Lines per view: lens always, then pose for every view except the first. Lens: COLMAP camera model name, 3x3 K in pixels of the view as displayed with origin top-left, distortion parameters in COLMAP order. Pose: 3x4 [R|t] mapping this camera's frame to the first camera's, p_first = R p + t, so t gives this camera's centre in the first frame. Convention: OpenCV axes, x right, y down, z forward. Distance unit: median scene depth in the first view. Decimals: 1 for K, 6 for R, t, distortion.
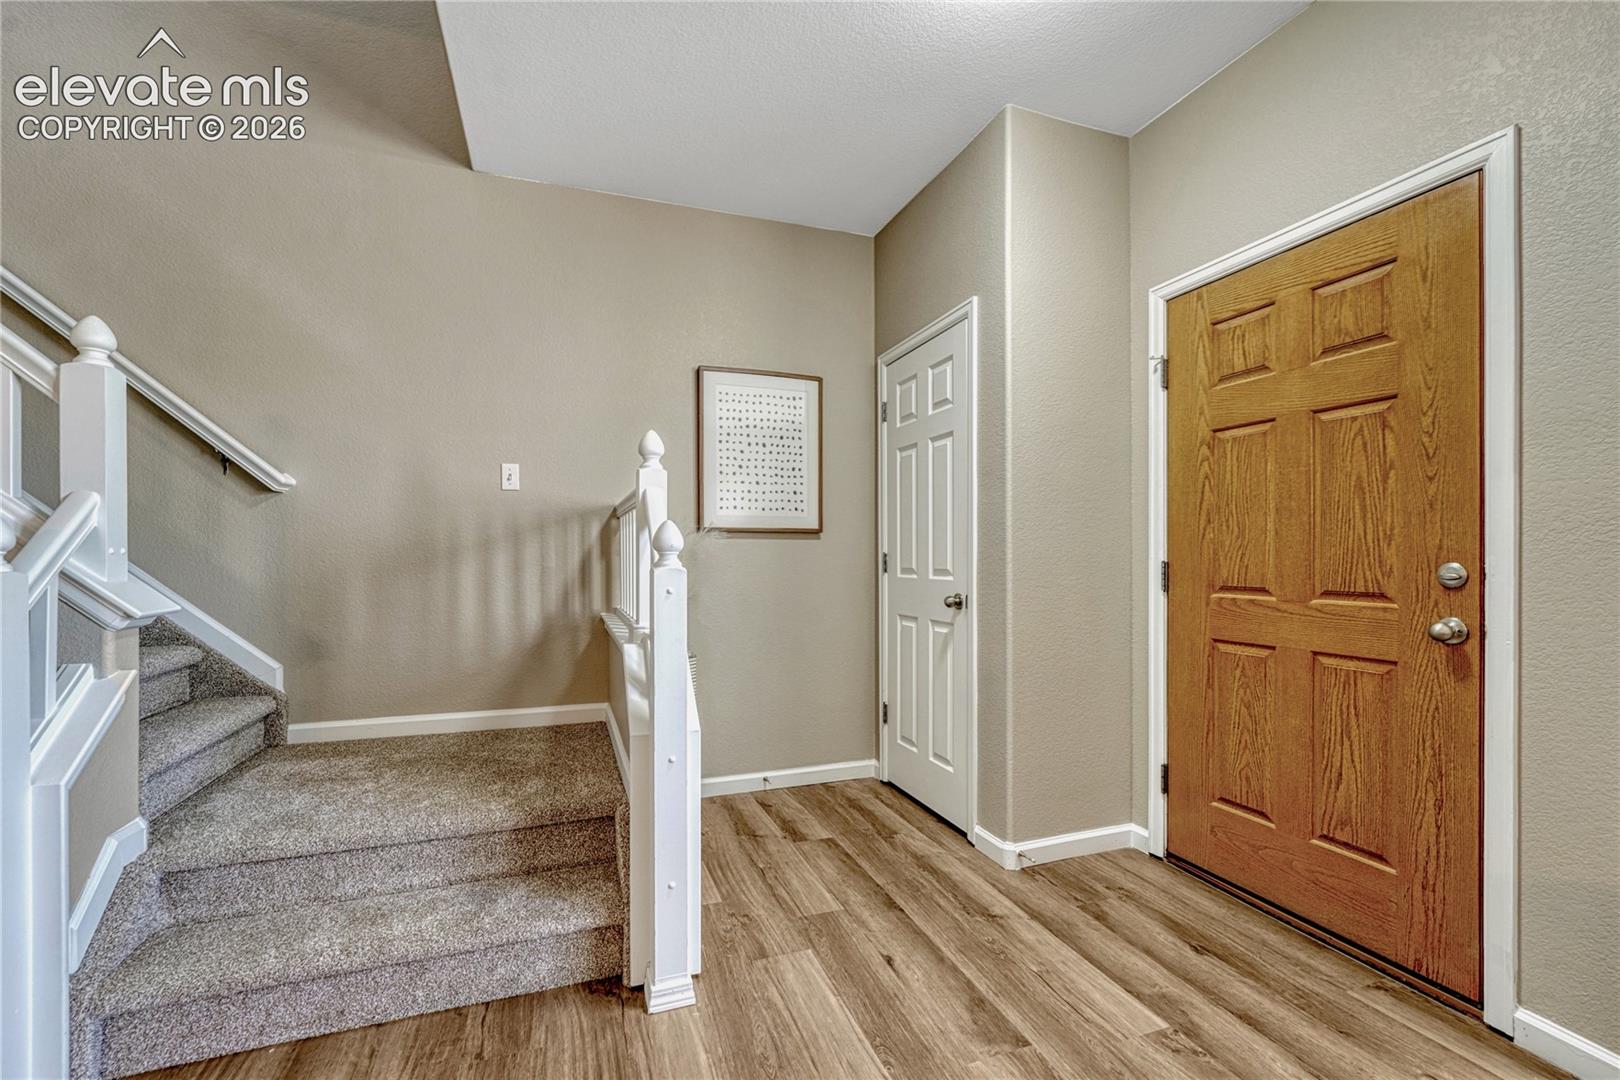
lens RADIAL K [[678.2, 0, 796.3], [0, 678.2, 559.4], [0, 0, 1]] dist [-0.007057, 0.000742]
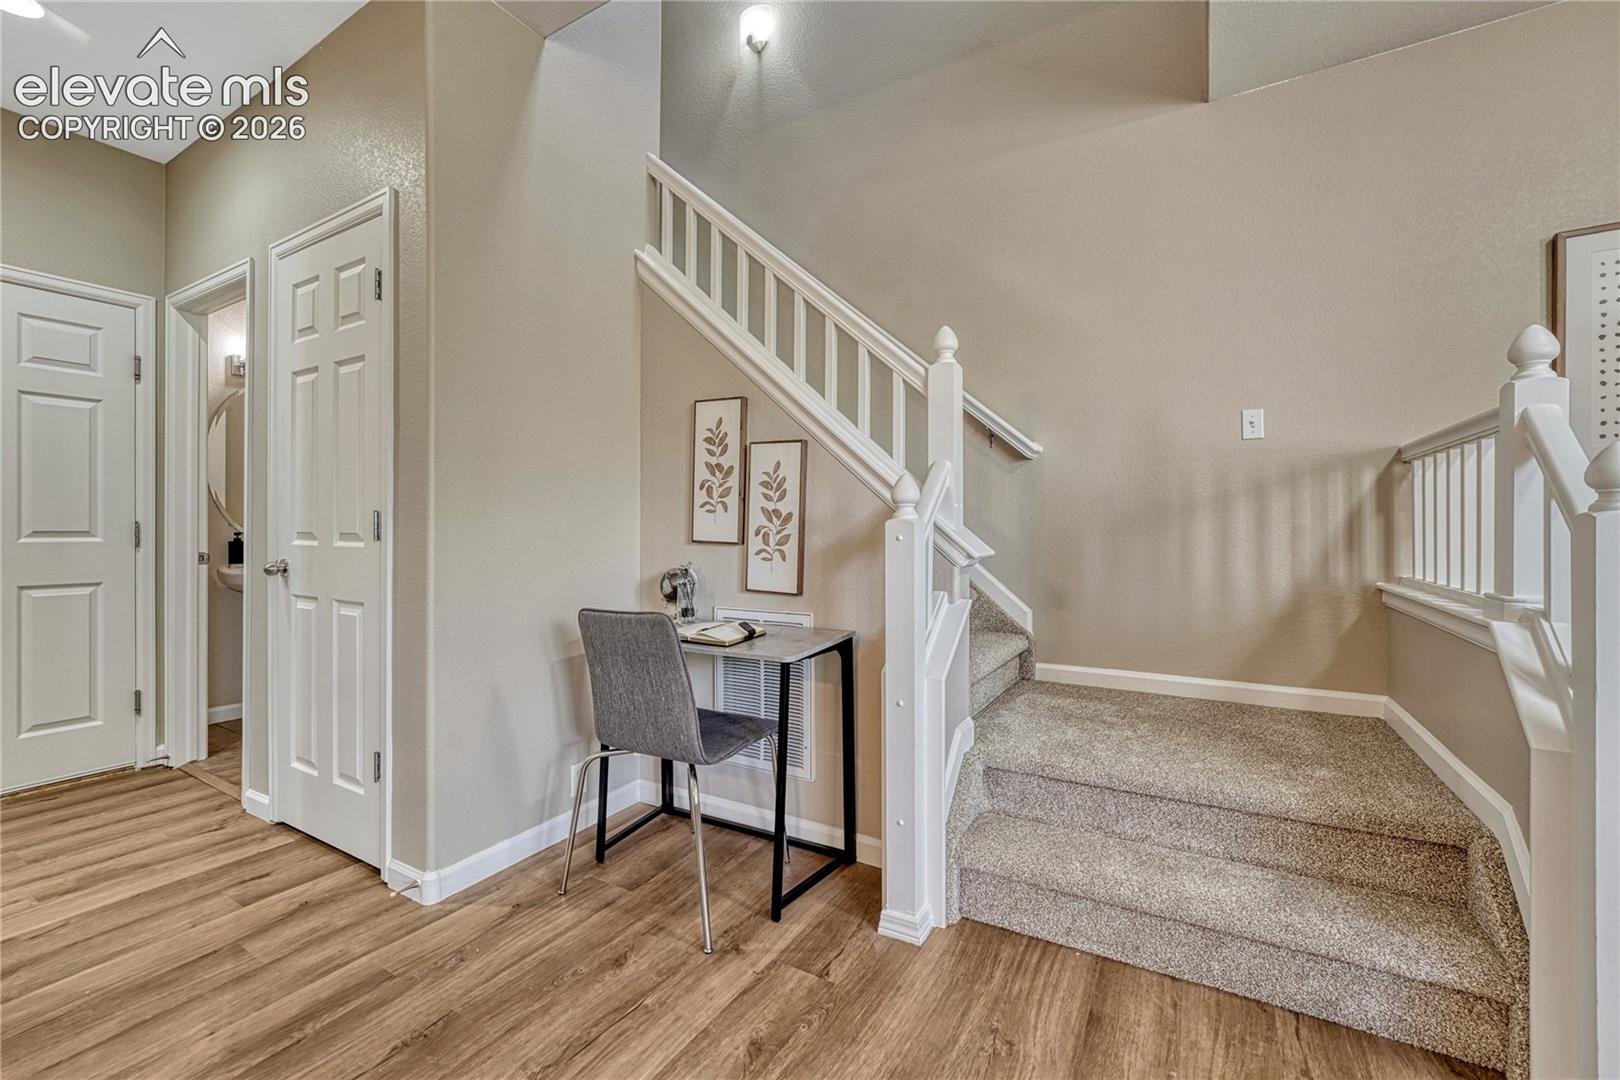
lens RADIAL K [[676.1, 0, 804.0], [0, 676.1, 529.3], [0, 0, 1]] dist [-0.007722, 0.000703]
pose [[0.641192, 0.001472, -0.767379, -0.168882], [-0.001791, 0.999998, 0.000421, 0.025769], [0.767378, 0.001105, 0.641194, -0.040258]]
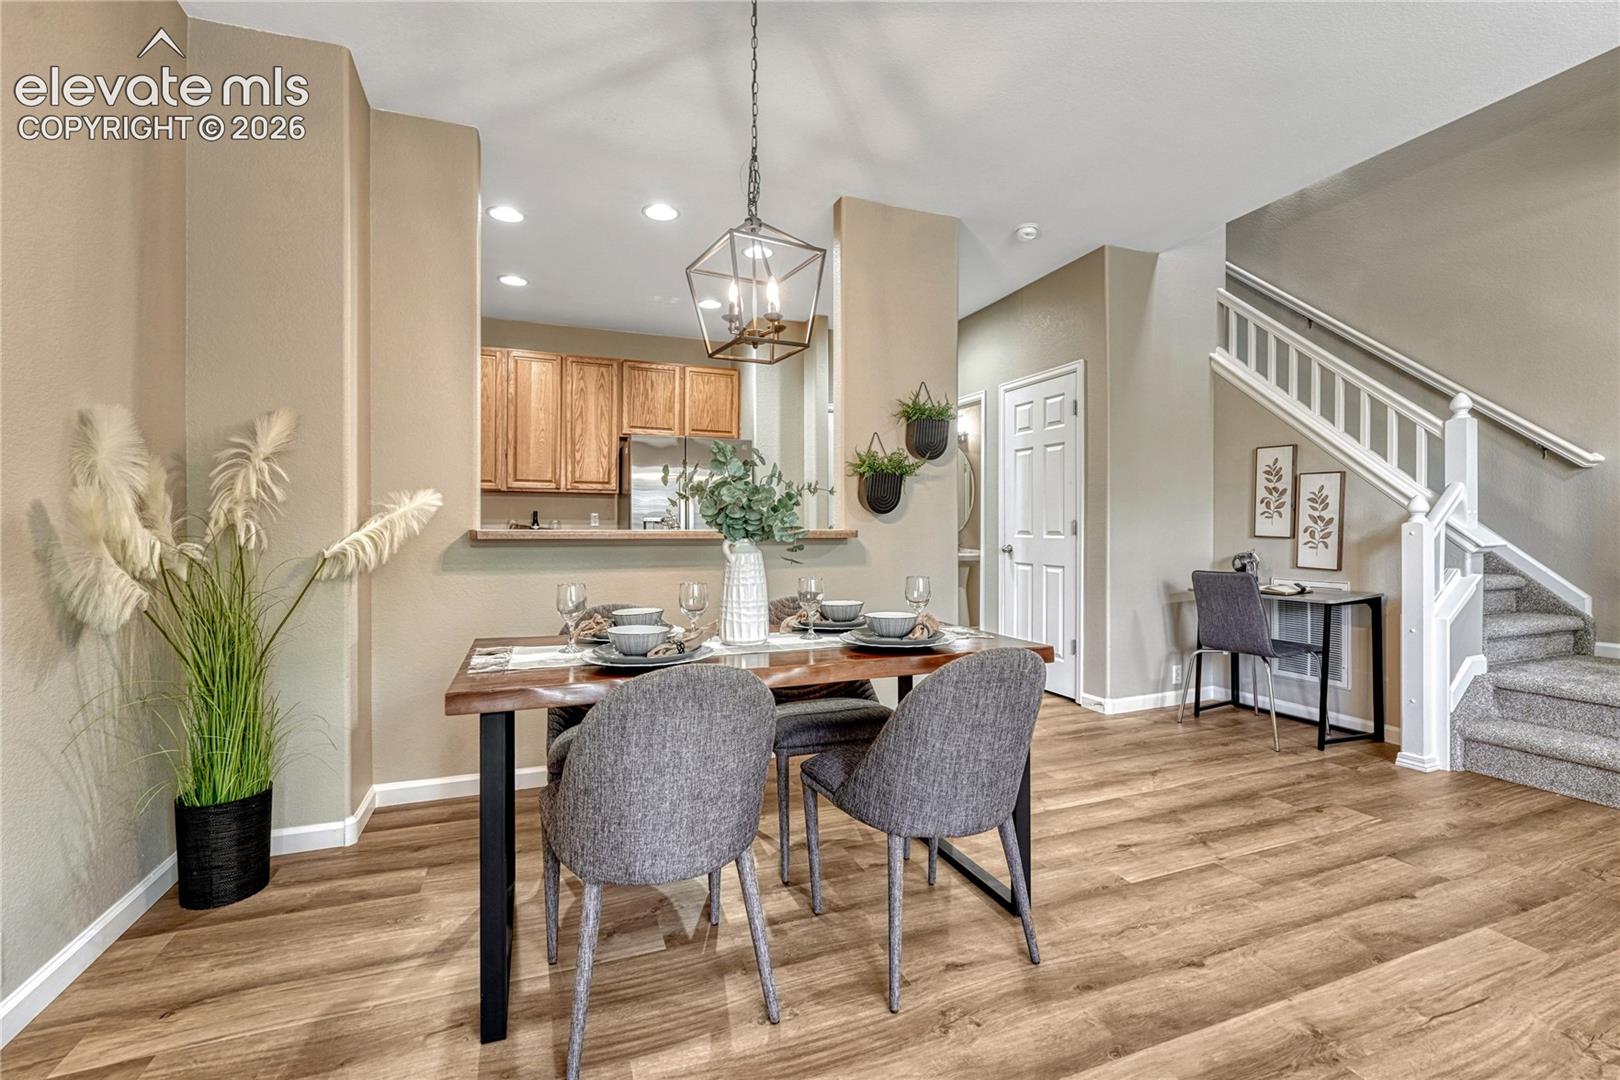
lens RADIAL K [[690.8, 0, 807.0], [0, 690.8, 535.1], [0, 0, 1]] dist [-0.002651, 0.000361]
pose [[0.025691, 0.009607, -0.999624, 0.731508], [0.003767, 0.999946, 0.009707, 0.021070], [0.999663, -0.004015, 0.025654, -0.762618]]
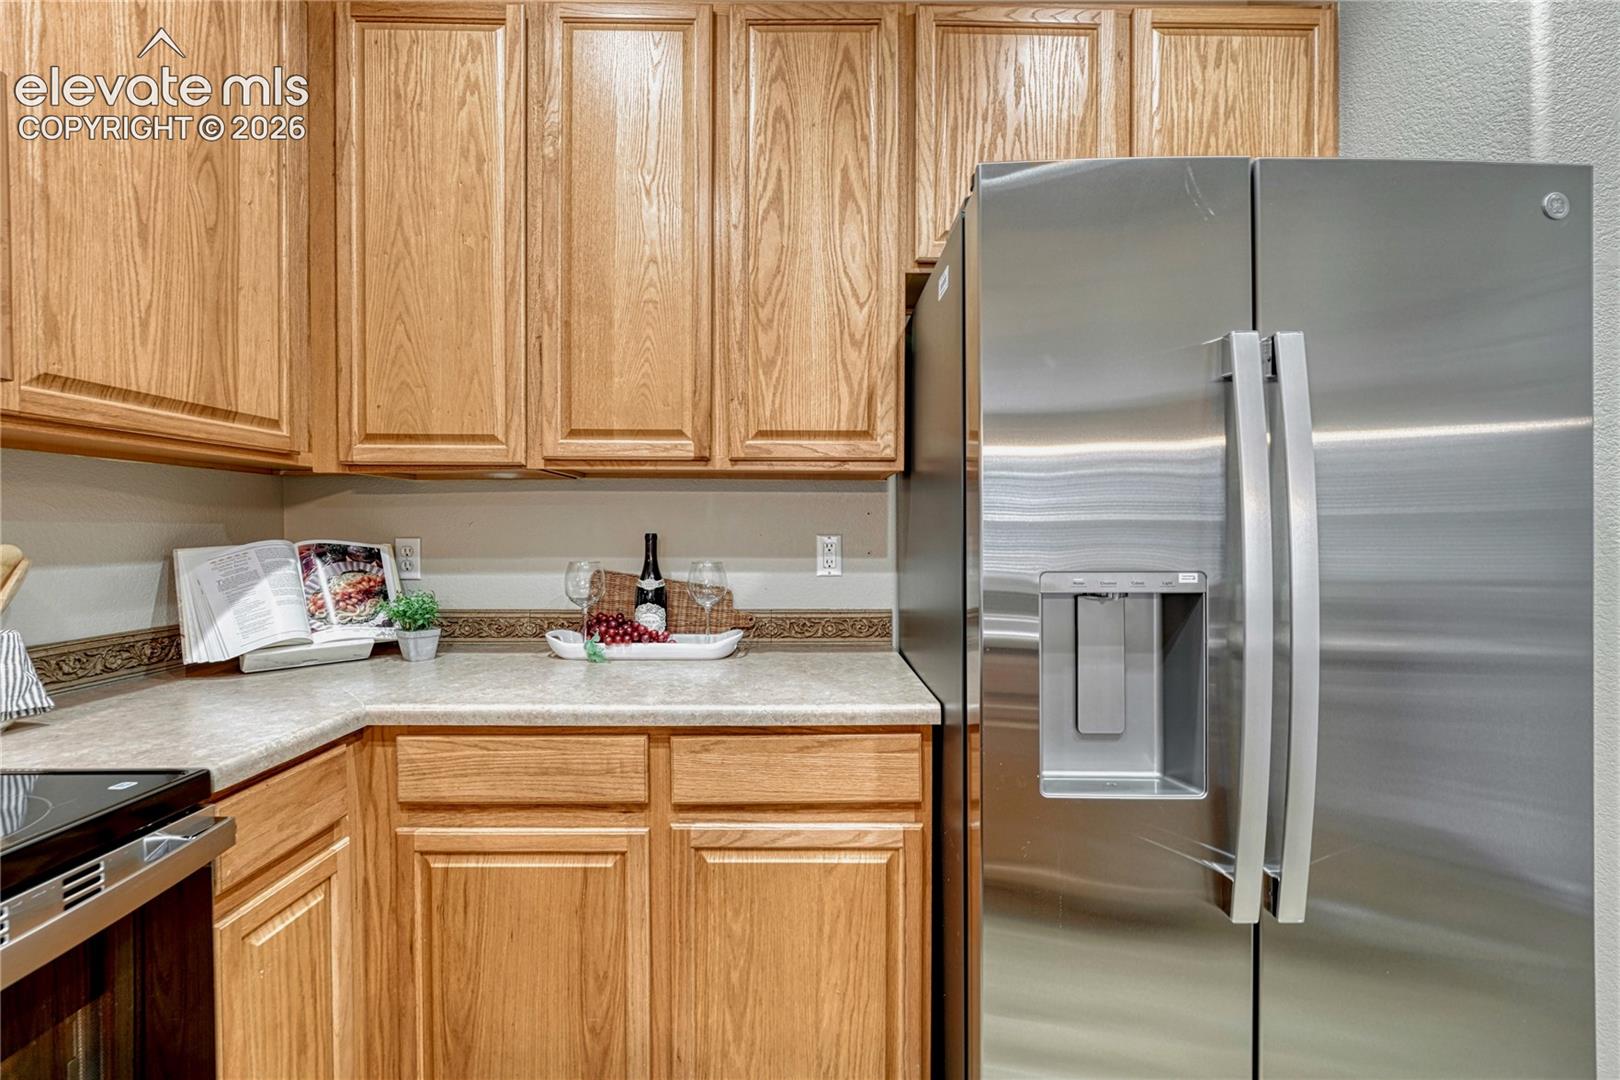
lens RADIAL K [[674.8, 0, 804.6], [0, 674.8, 539.5], [0, 0, 1]] dist [-0.011392, -0.000002]
pose [[-0.329370, 0.011529, -0.944130, -1.272118], [0.006286, 0.999930, 0.010018, -0.051451], [0.944180, -0.002635, -0.329420, -1.293576]]
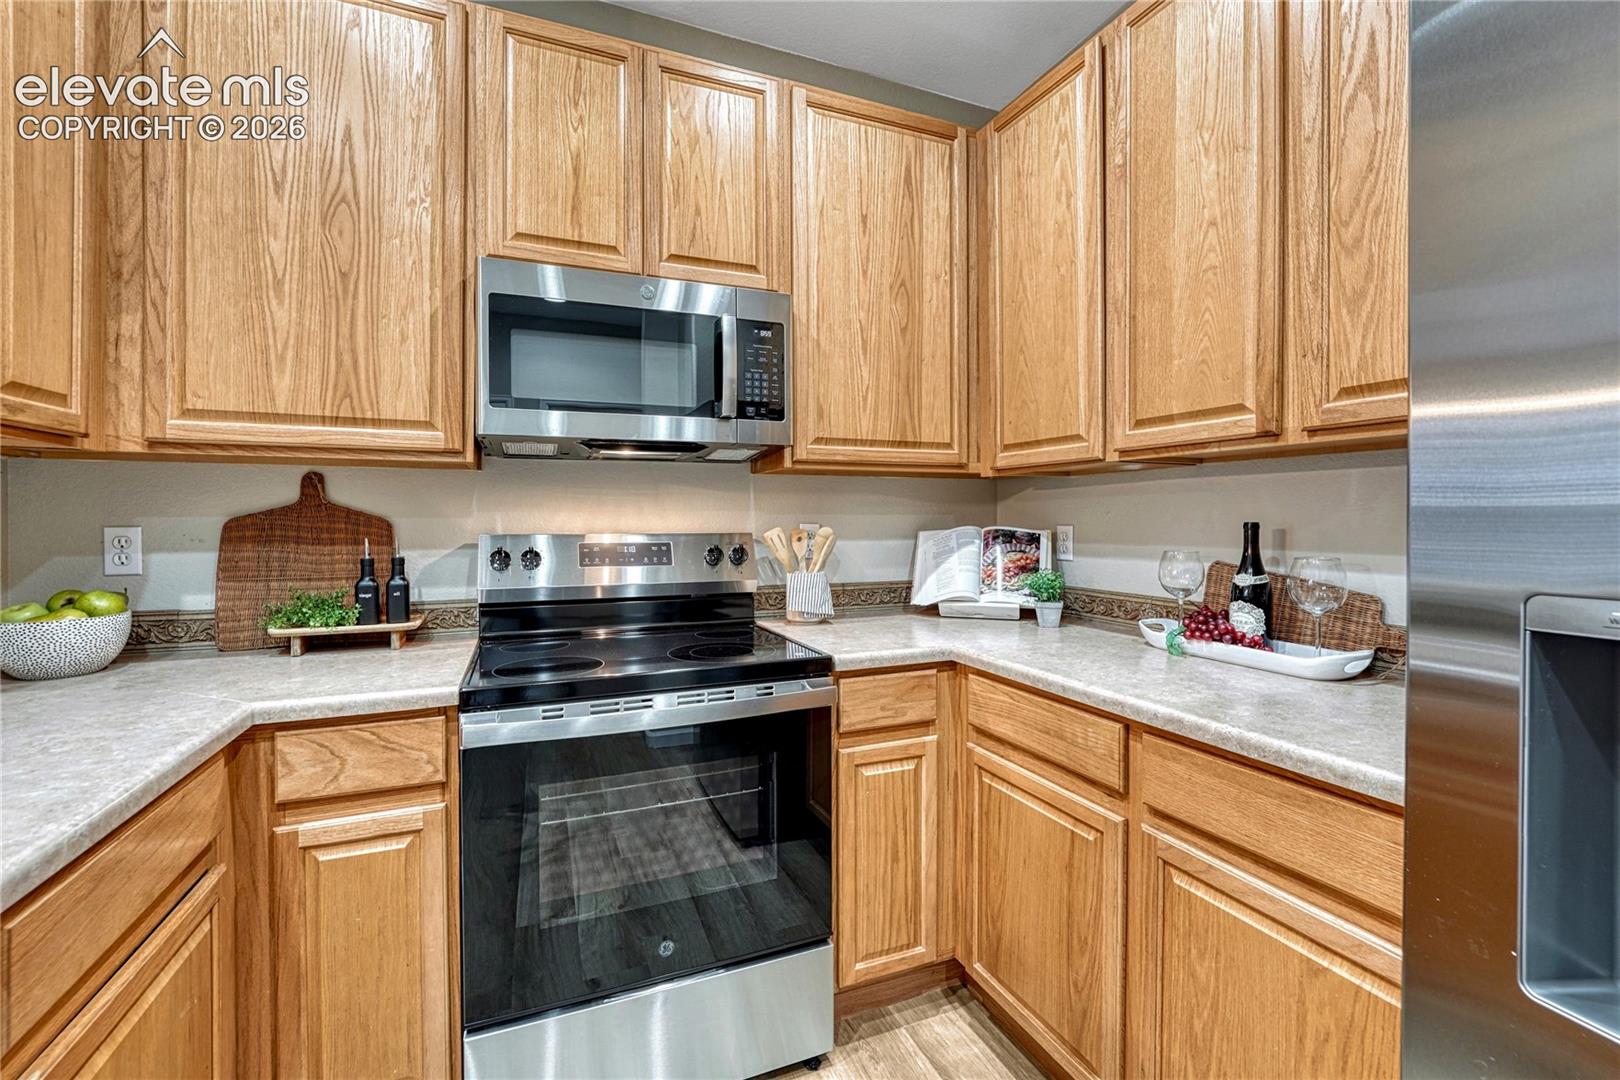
lens RADIAL K [[670.5, 0, 801.9], [0, 670.5, 524.5], [0, 0, 1]] dist [-0.010503, -0.000124]
pose [[-0.998508, 0.001537, -0.054586, -1.475579], [0.001531, 0.999999, 0.000137, -0.050220], [0.054587, 0.000053, -0.998509, -1.045497]]
